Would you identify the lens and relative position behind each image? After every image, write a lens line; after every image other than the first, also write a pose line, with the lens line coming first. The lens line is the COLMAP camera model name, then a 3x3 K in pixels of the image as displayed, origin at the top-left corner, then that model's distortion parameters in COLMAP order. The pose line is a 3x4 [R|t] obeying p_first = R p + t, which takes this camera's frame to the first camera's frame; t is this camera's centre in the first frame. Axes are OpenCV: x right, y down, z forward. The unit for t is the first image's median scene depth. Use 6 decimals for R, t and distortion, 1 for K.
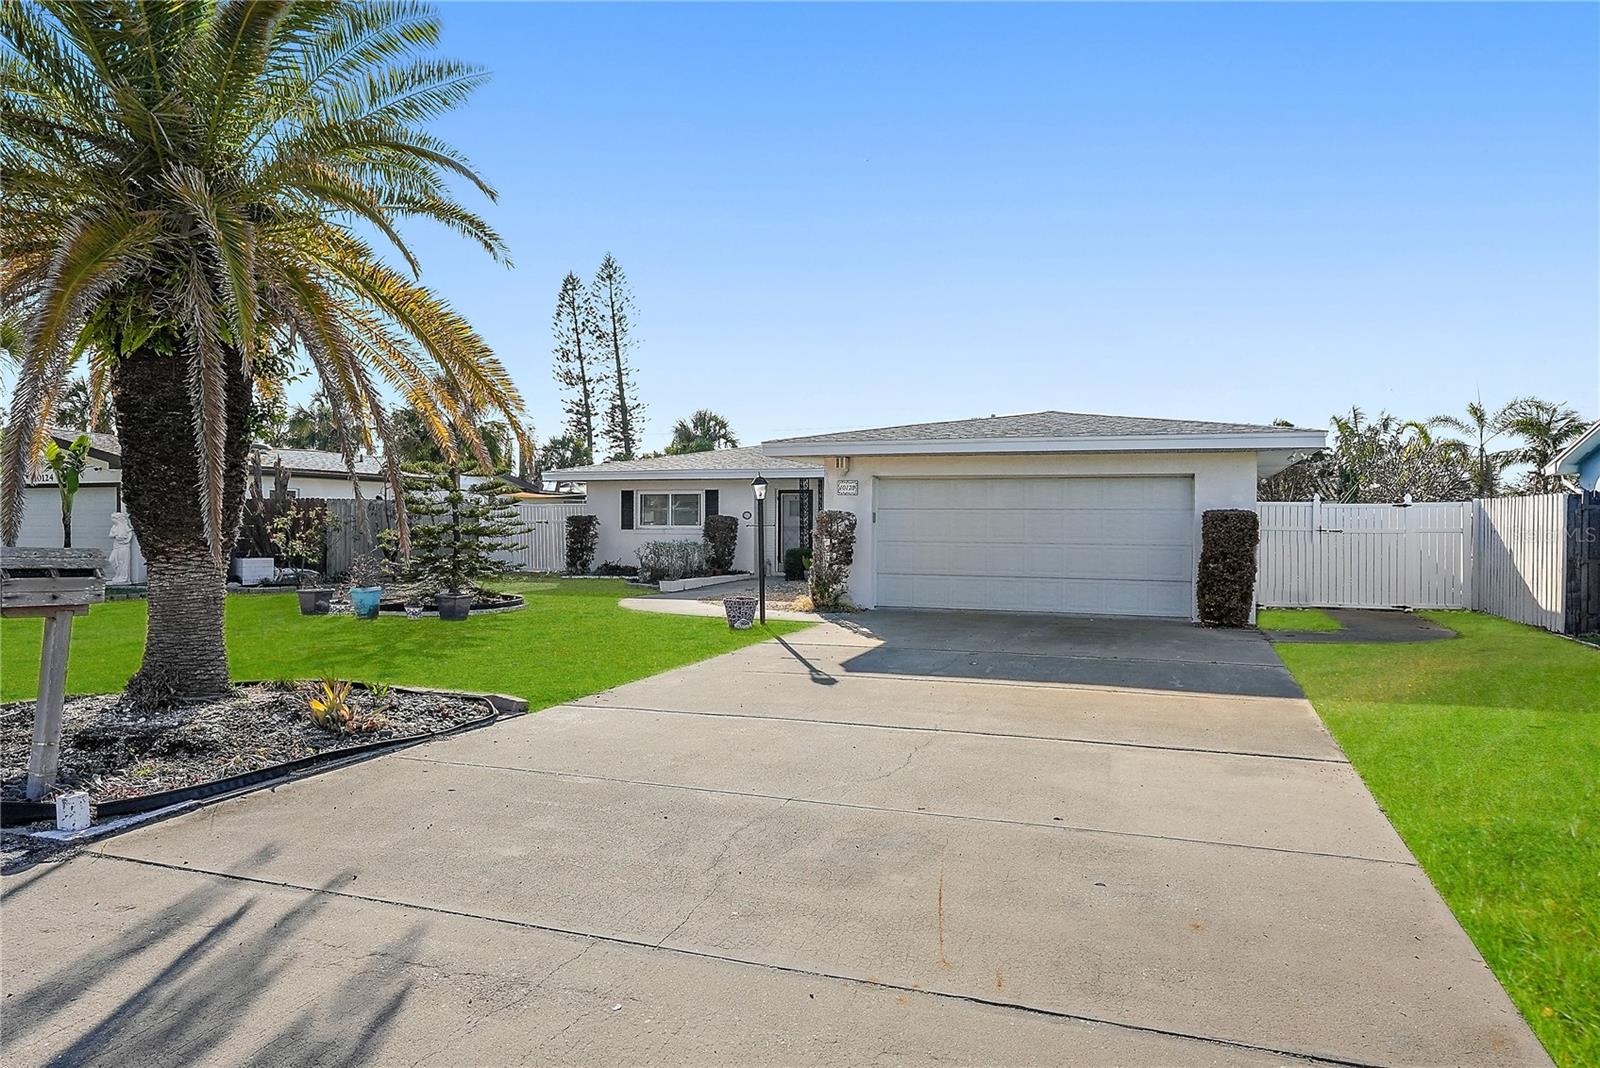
lens RADIAL K [[1049.4, 0, 798.7], [0, 1049.4, 530.3], [0, 0, 1]] dist [0.001358, -0.000187]
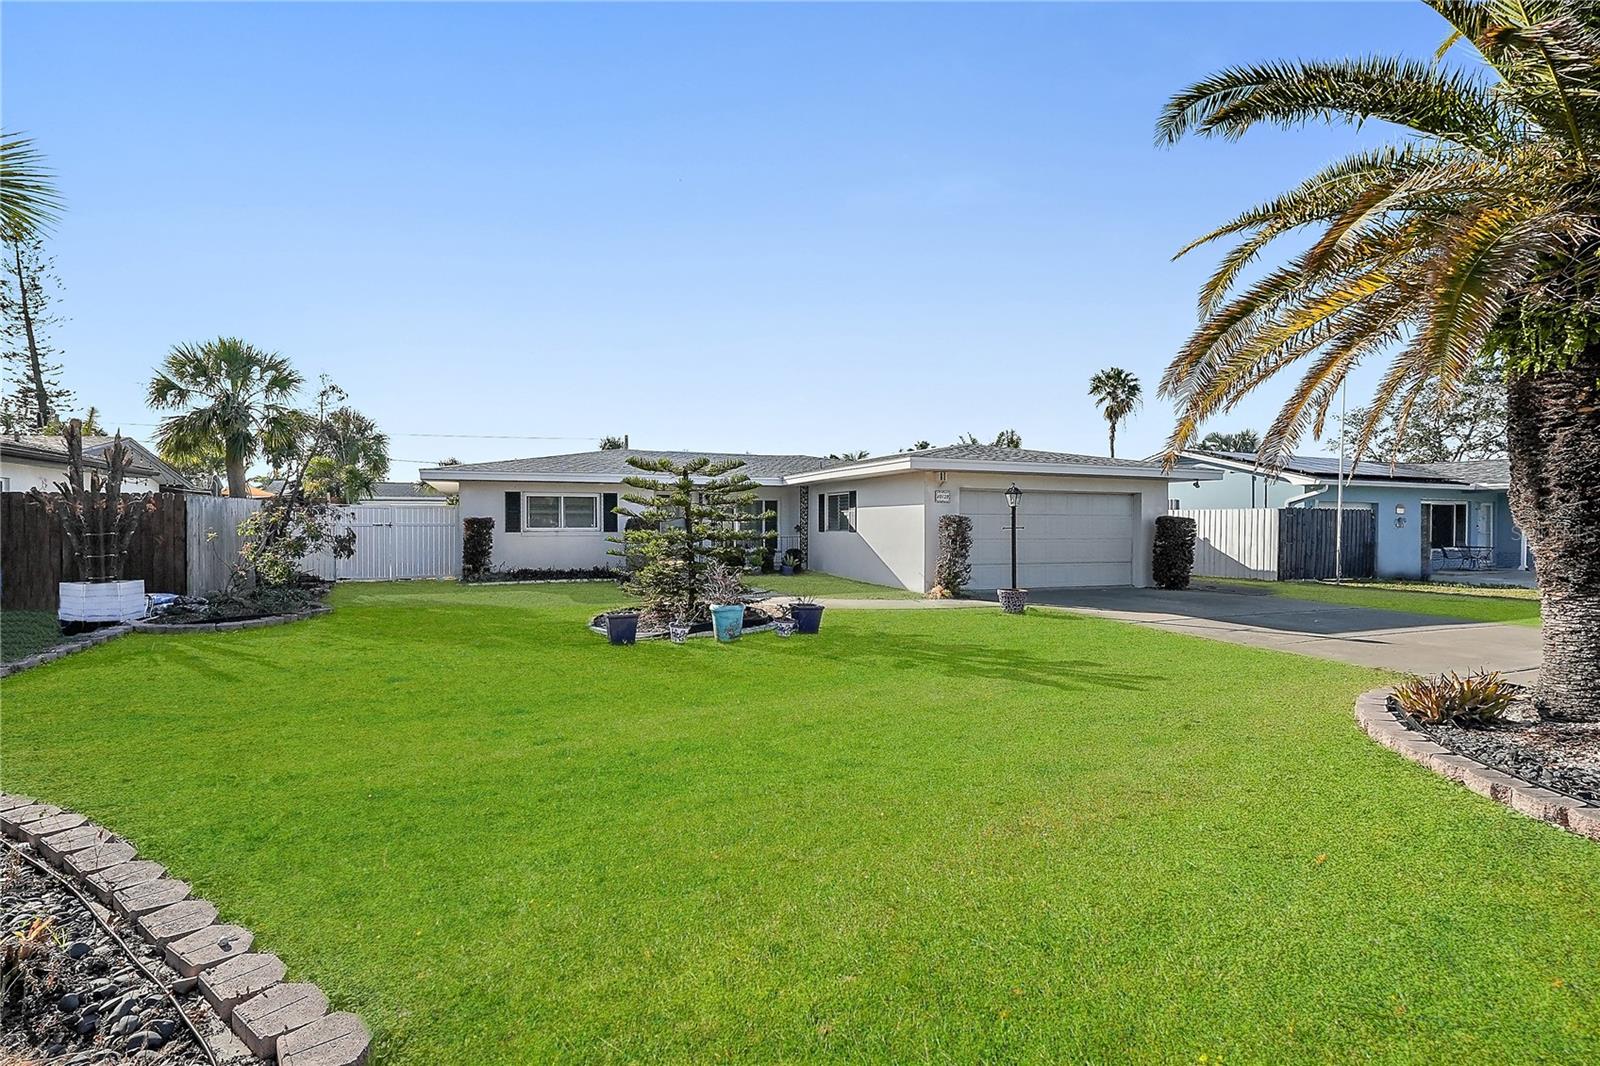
lens RADIAL K [[792.8, 0, 799.5], [0, 792.8, 528.2], [0, 0, 1]] dist [-0.005131, 0.000199]
pose [[0.732826, -0.008081, 0.680368, -0.483163], [0.007689, 0.999964, 0.003595, -0.005409], [-0.680373, 0.002597, 0.732862, 0.291860]]
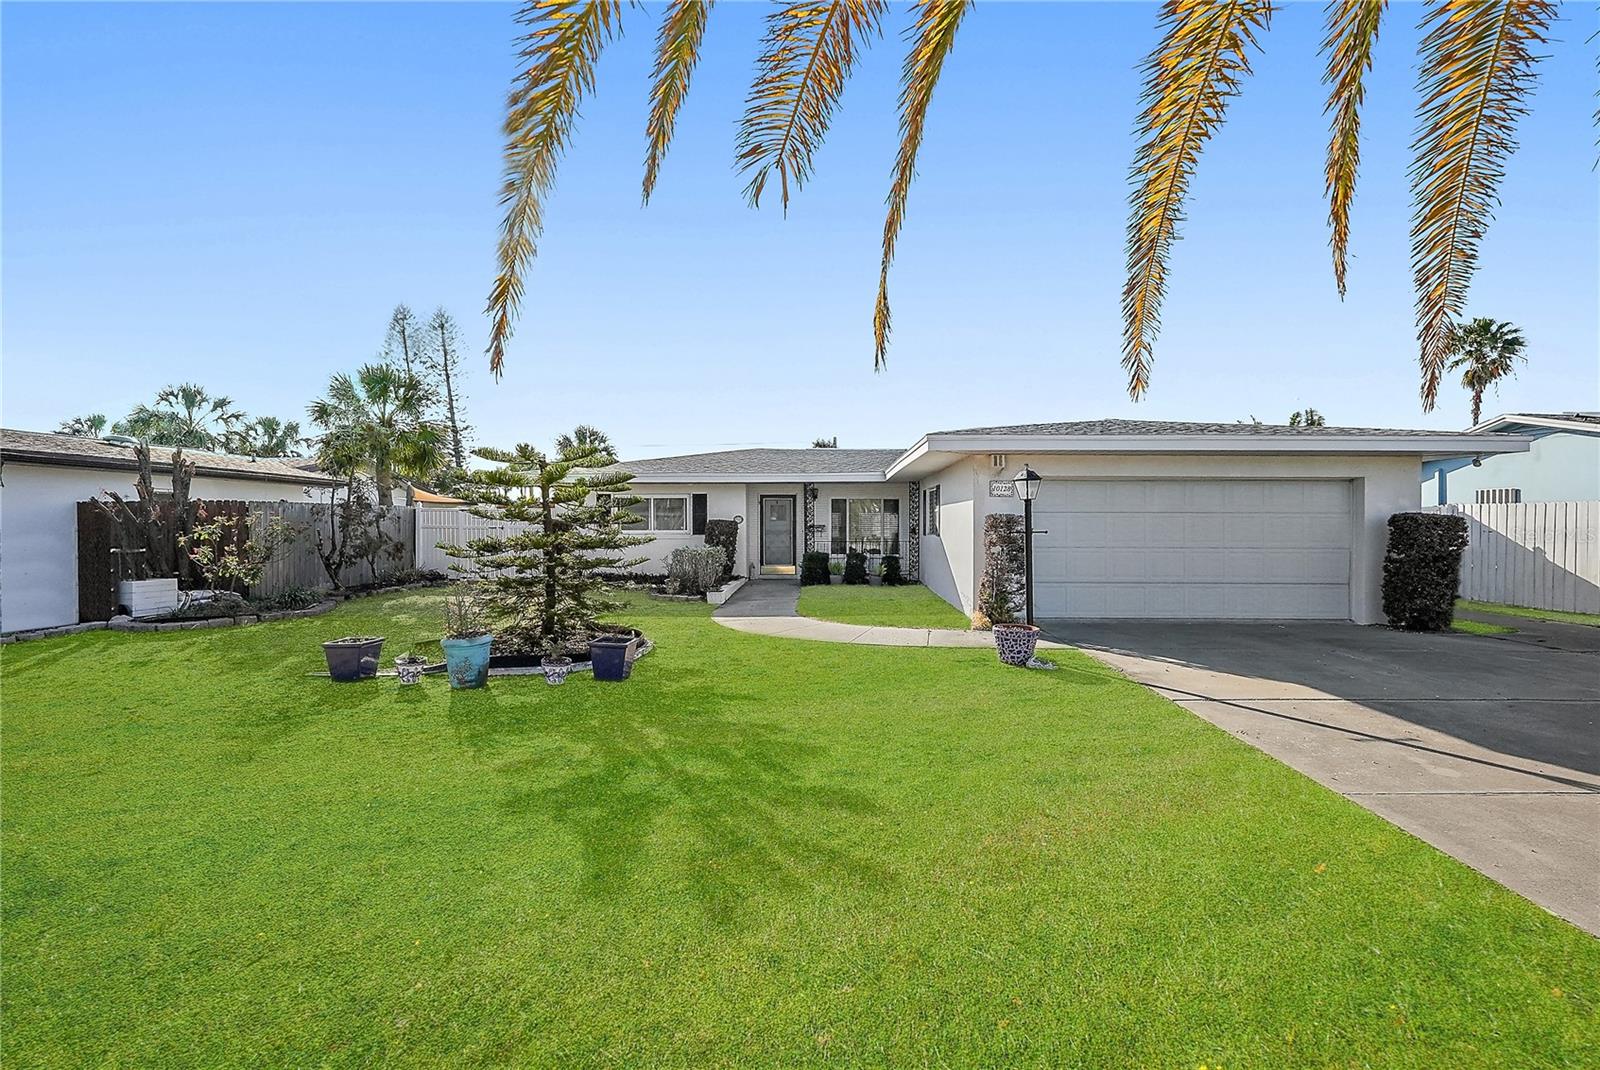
lens RADIAL K [[732.1, 0, 801.6], [0, 732.1, 539.5], [0, 0, 1]] dist [-0.003924, 0.001052]
pose [[0.945111, -0.012916, 0.326494, -0.218458], [0.008333, 0.999846, 0.015432, -0.005474], [-0.326644, -0.011864, 0.945073, 0.311974]]
